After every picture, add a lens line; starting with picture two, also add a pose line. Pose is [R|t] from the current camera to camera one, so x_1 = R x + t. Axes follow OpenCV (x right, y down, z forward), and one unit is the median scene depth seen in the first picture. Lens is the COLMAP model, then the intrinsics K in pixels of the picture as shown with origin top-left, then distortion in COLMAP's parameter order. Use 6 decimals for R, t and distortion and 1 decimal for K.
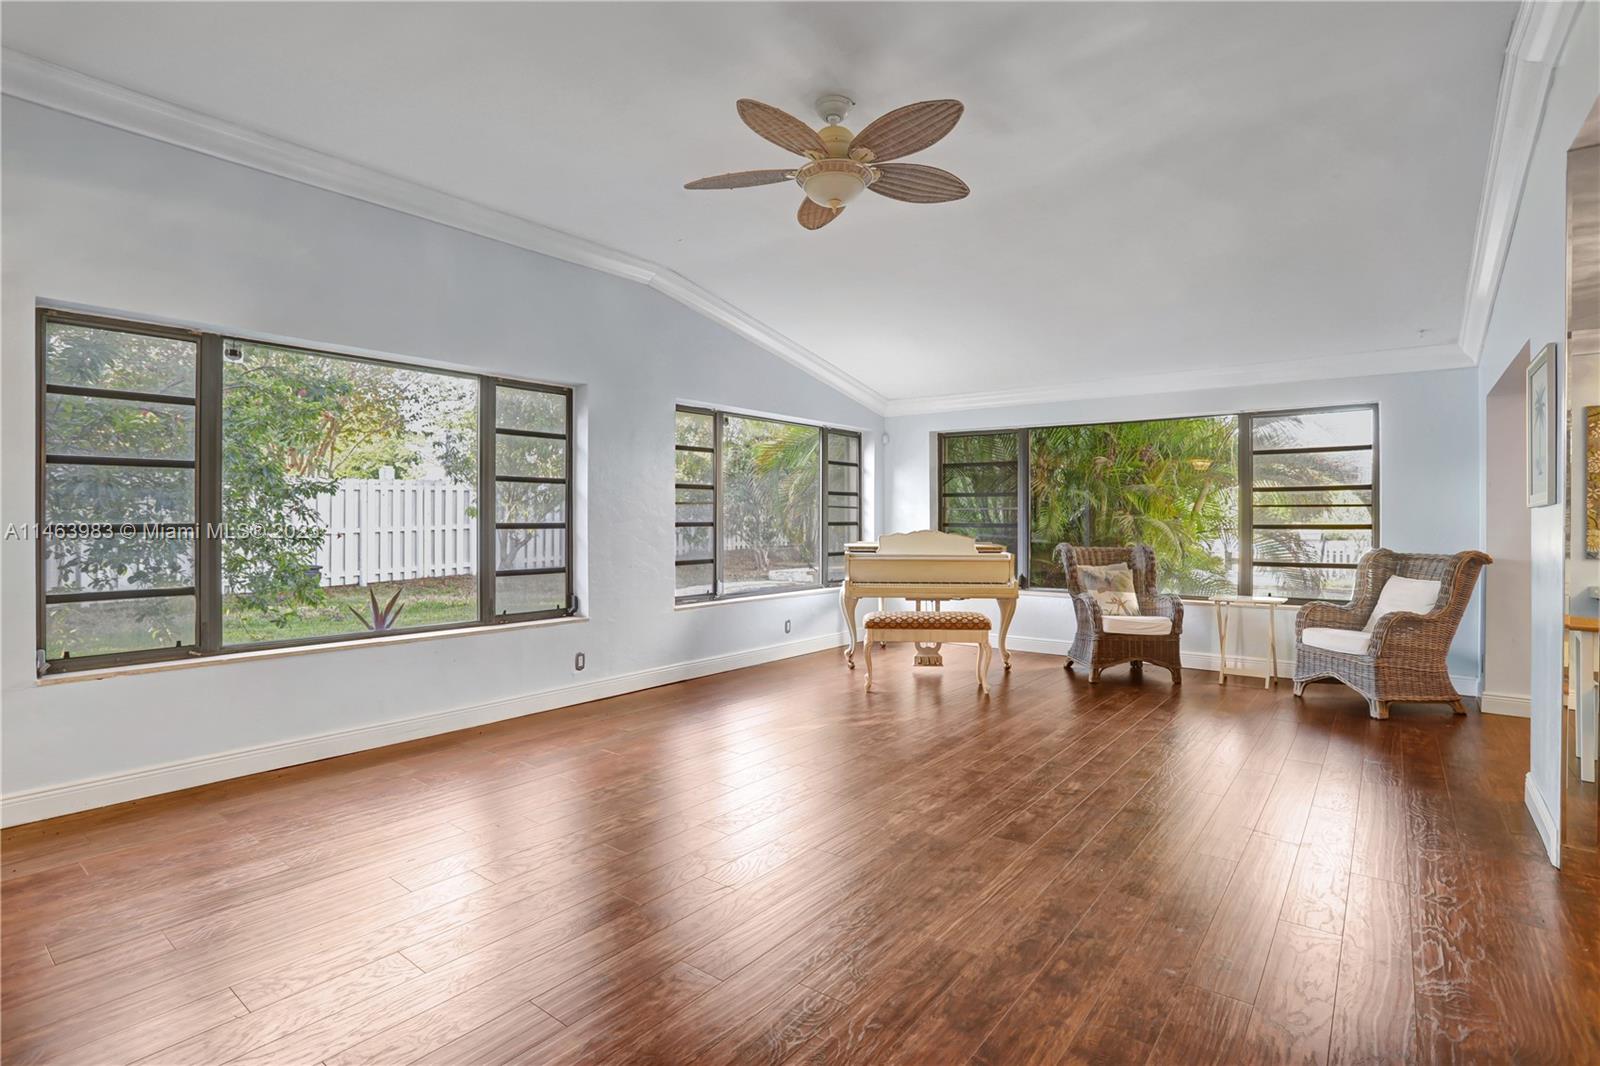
lens RADIAL K [[778.1, 0, 792.9], [0, 778.1, 519.2], [0, 0, 1]] dist [-0.029369, 0.007488]
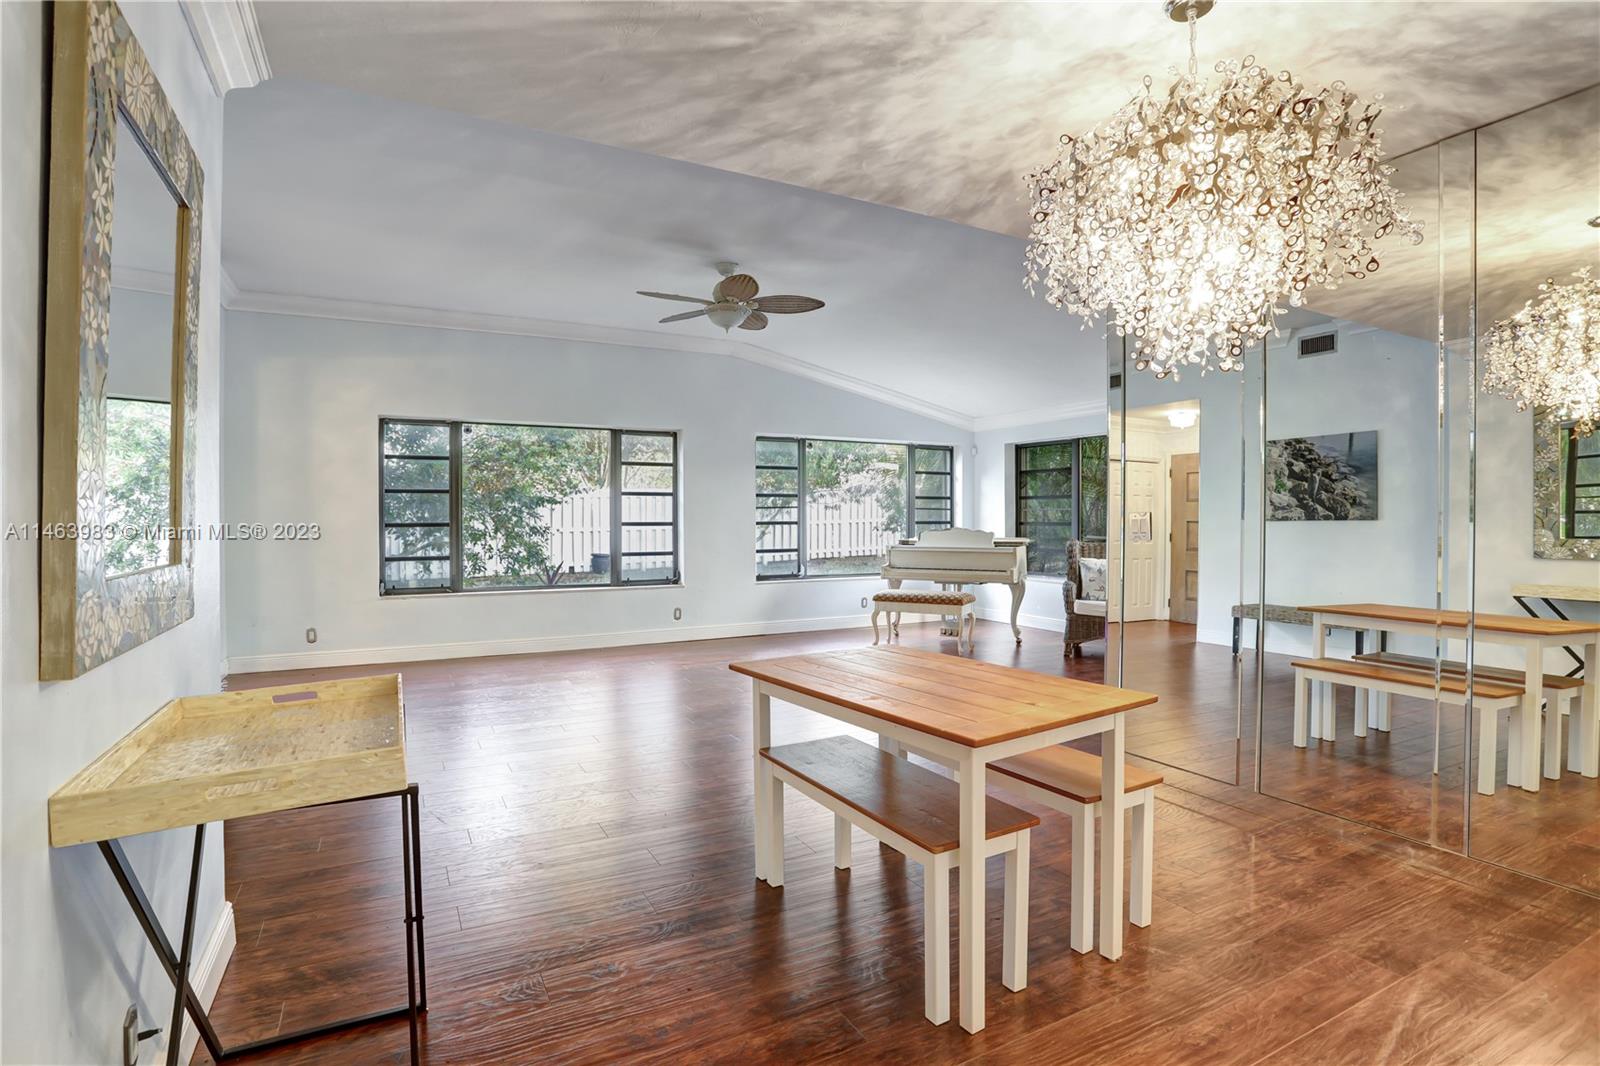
lens RADIAL K [[778.1, 0, 796.4], [0, 778.1, 536.2], [0, 0, 1]] dist [-0.029369, 0.007488]
pose [[0.921159, 0.005005, -0.389154, 0.430947], [0.002806, 0.999806, 0.019501, 0.002676], [0.389176, -0.019055, 0.920966, -0.246090]]
